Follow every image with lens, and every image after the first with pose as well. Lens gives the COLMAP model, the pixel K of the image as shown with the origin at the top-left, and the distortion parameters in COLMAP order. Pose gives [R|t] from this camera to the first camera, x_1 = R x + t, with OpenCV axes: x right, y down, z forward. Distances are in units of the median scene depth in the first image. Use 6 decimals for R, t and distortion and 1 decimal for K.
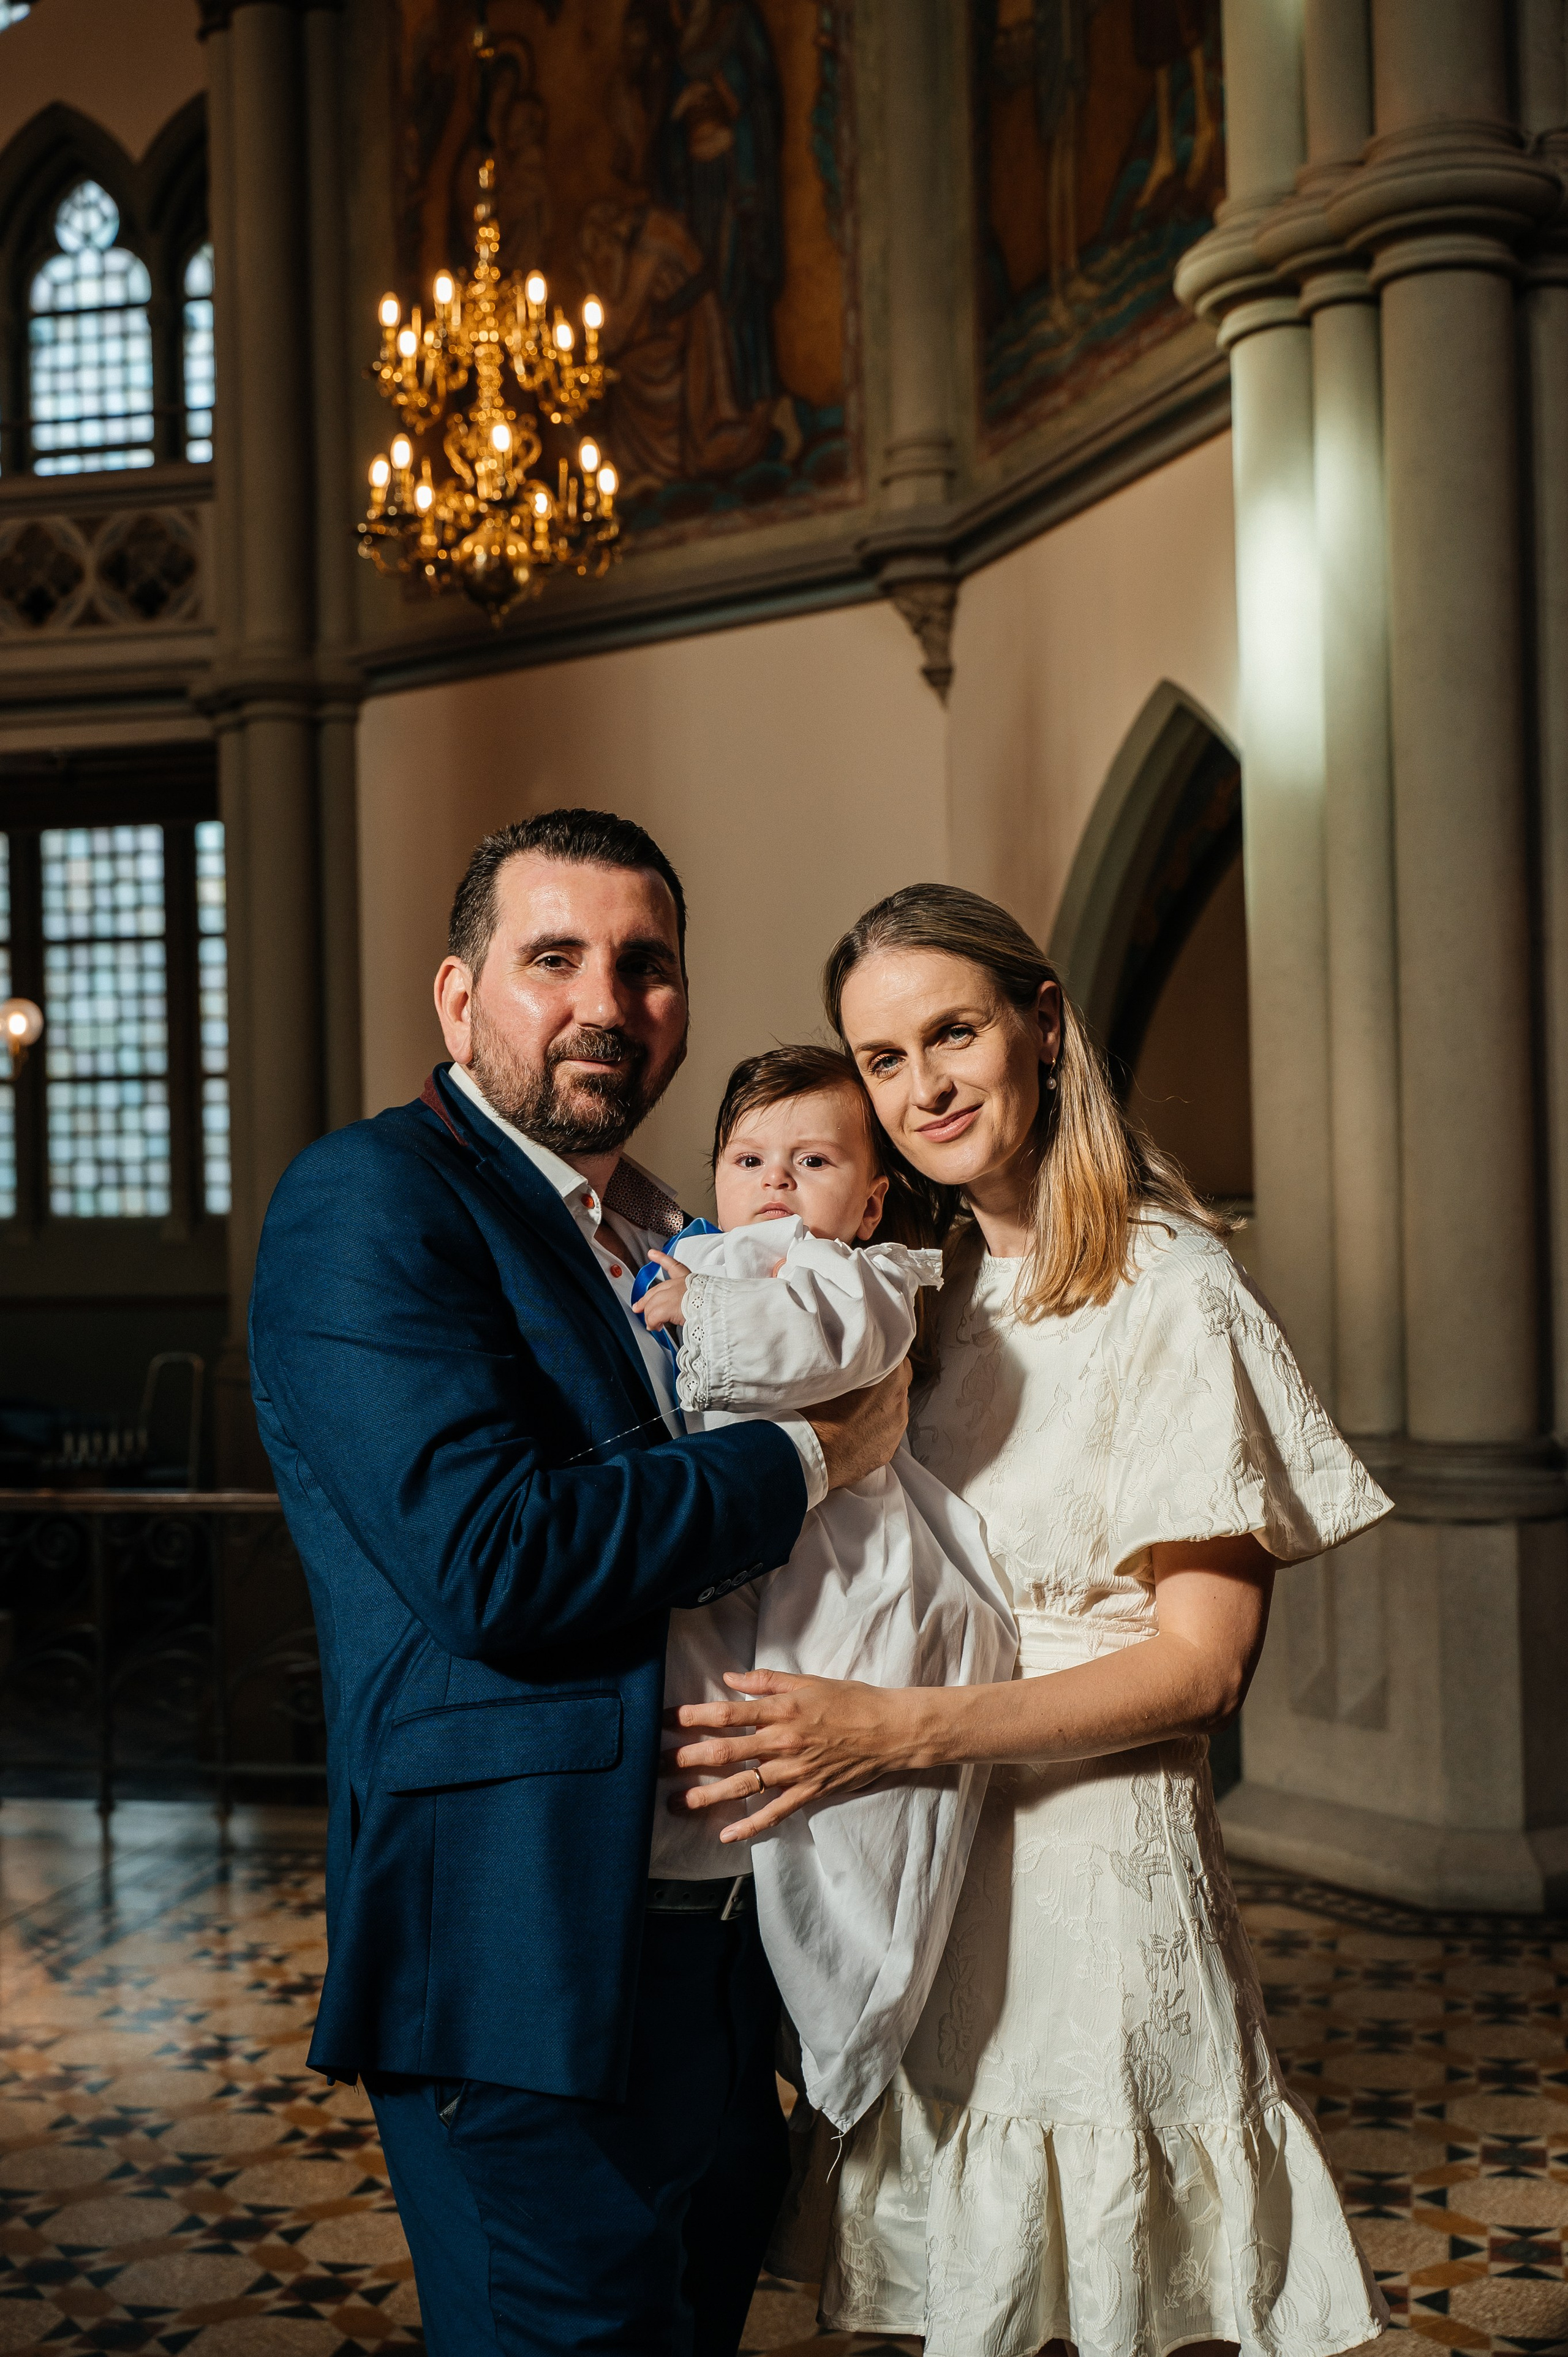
lens RADIAL K [[2937.9, 0, 784.0], [0, 2937.9, 1178.5], [0, 0, 1]] dist [0.002233, -0.003395]
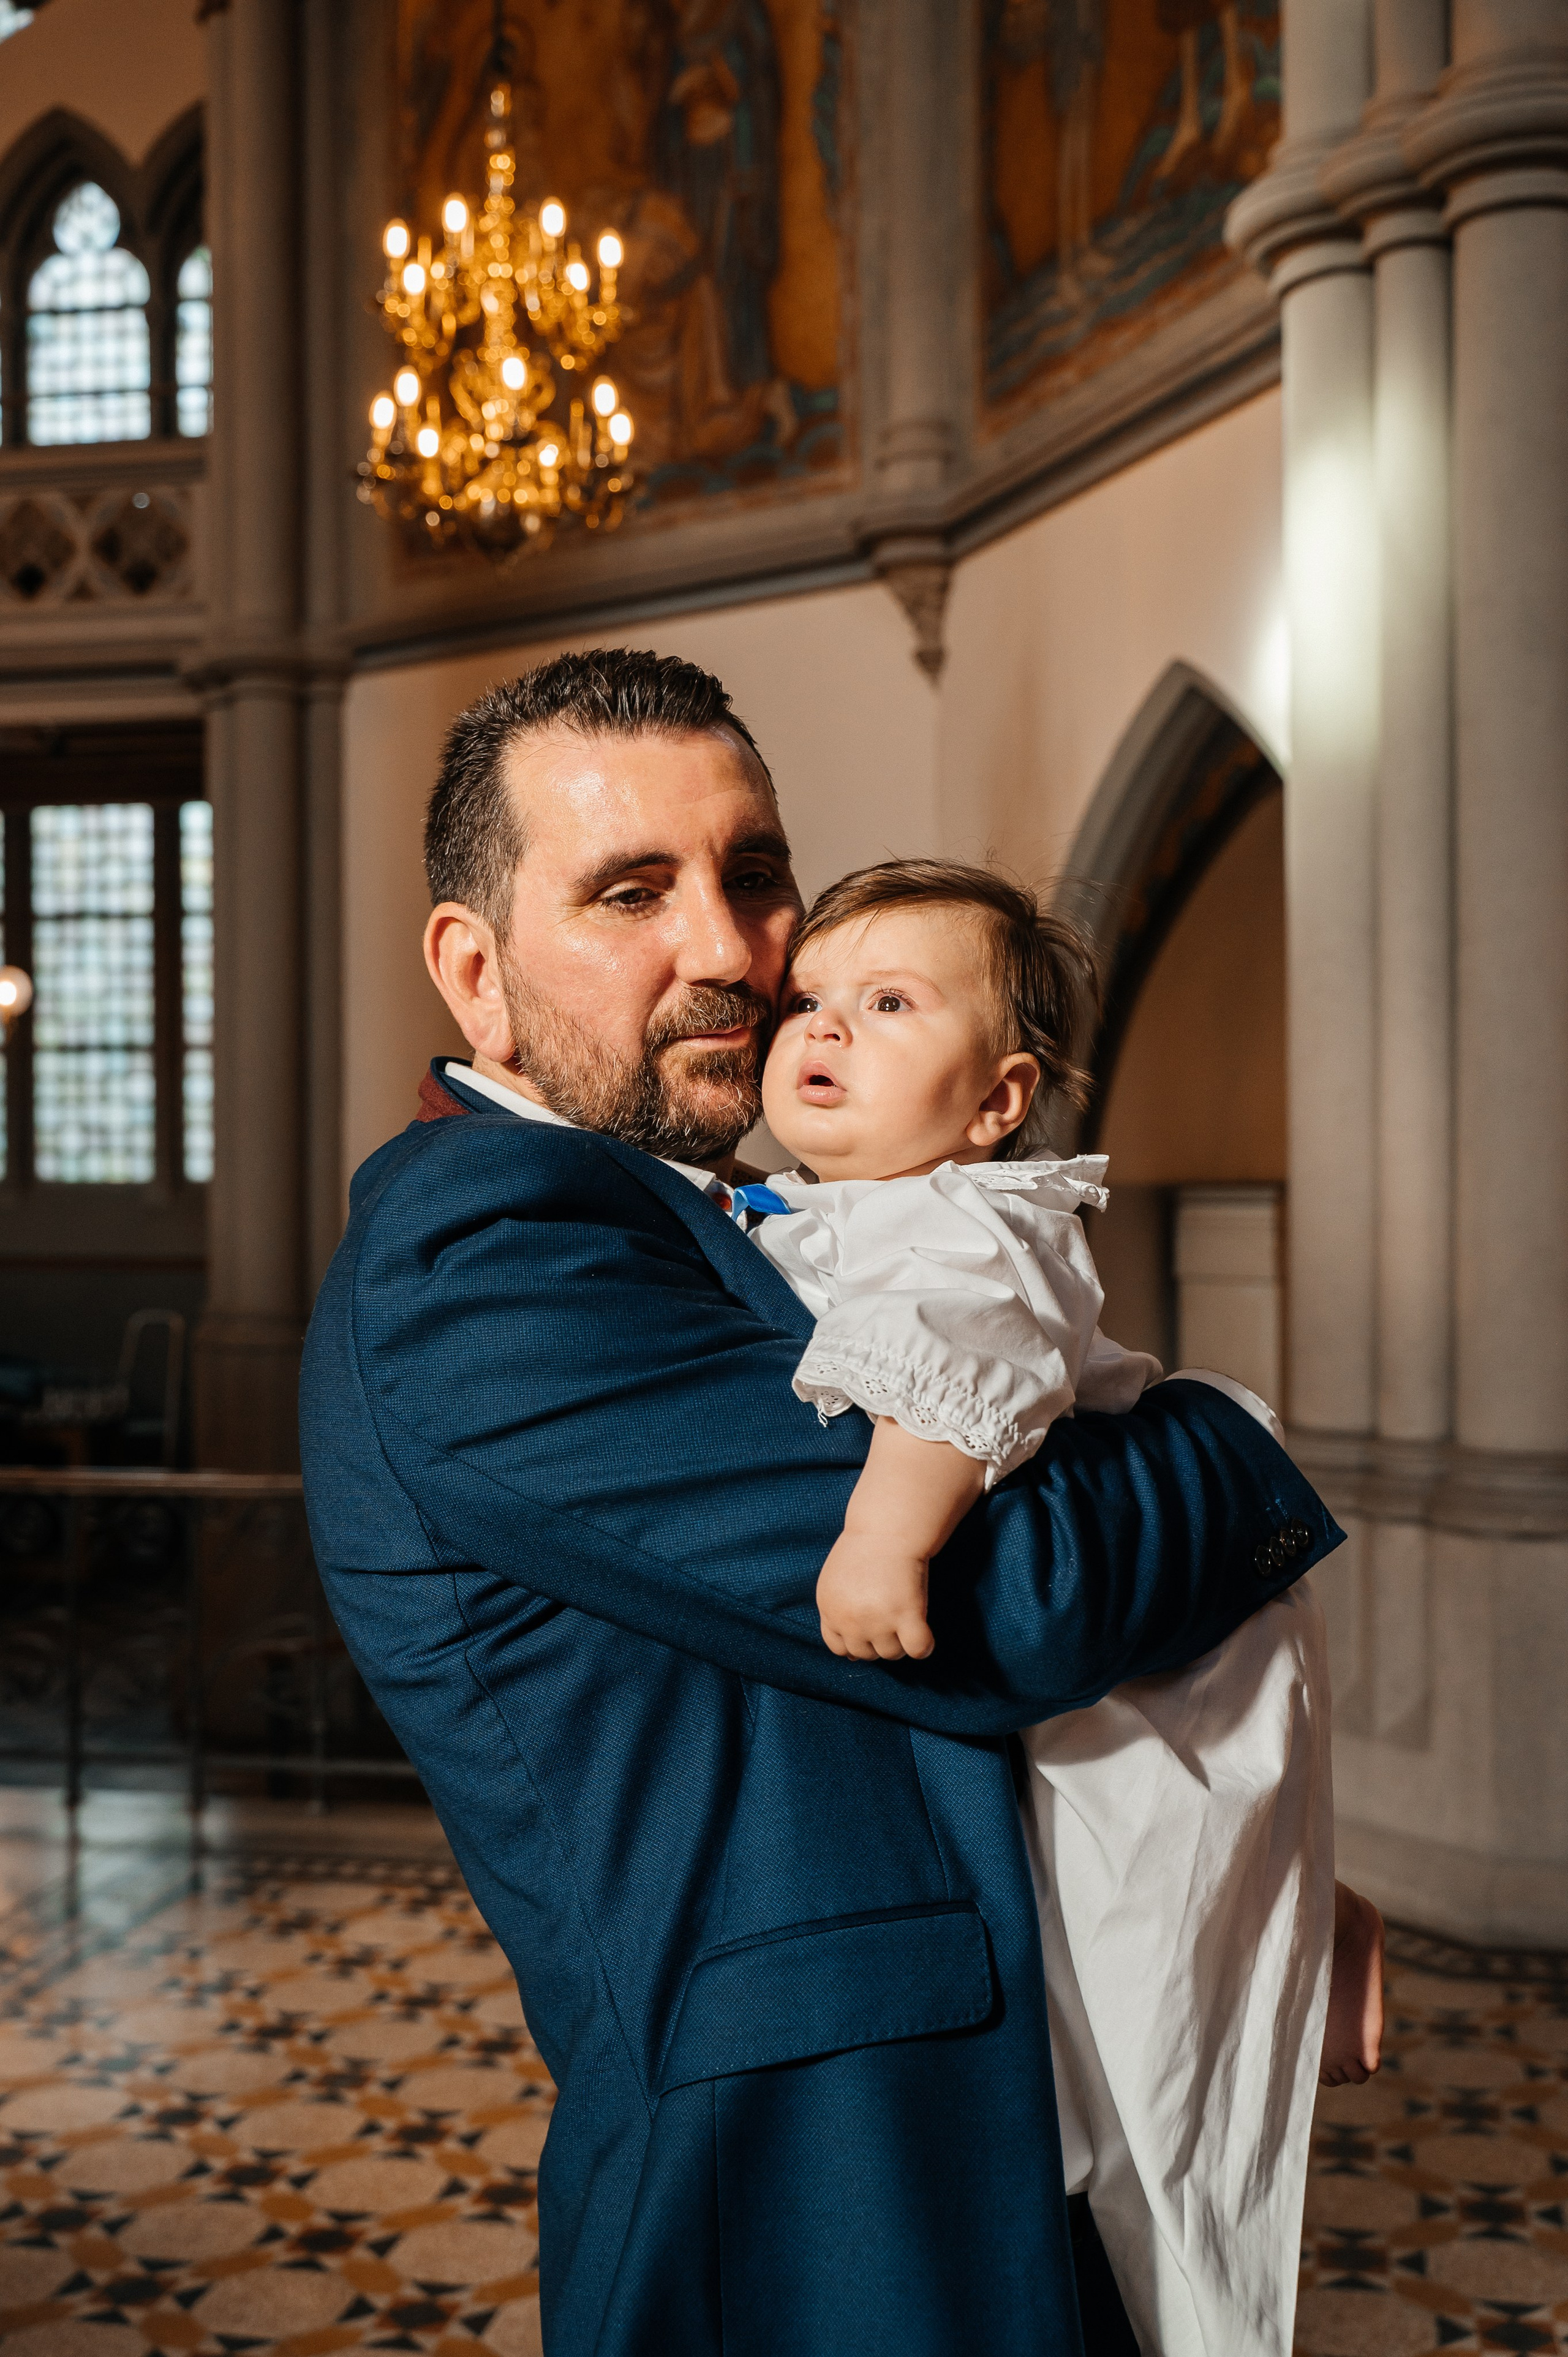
lens RADIAL K [[2600.6, 0, 784.0], [0, 2600.6, 1178.5], [0, 0, 1]] dist [0.002043, -0.009747]
pose [[0.999353, 0.017310, 0.031516, -0.026247], [-0.017611, 0.999802, 0.009297, -0.001457], [-0.031349, -0.009846, 0.999460, 0.131843]]
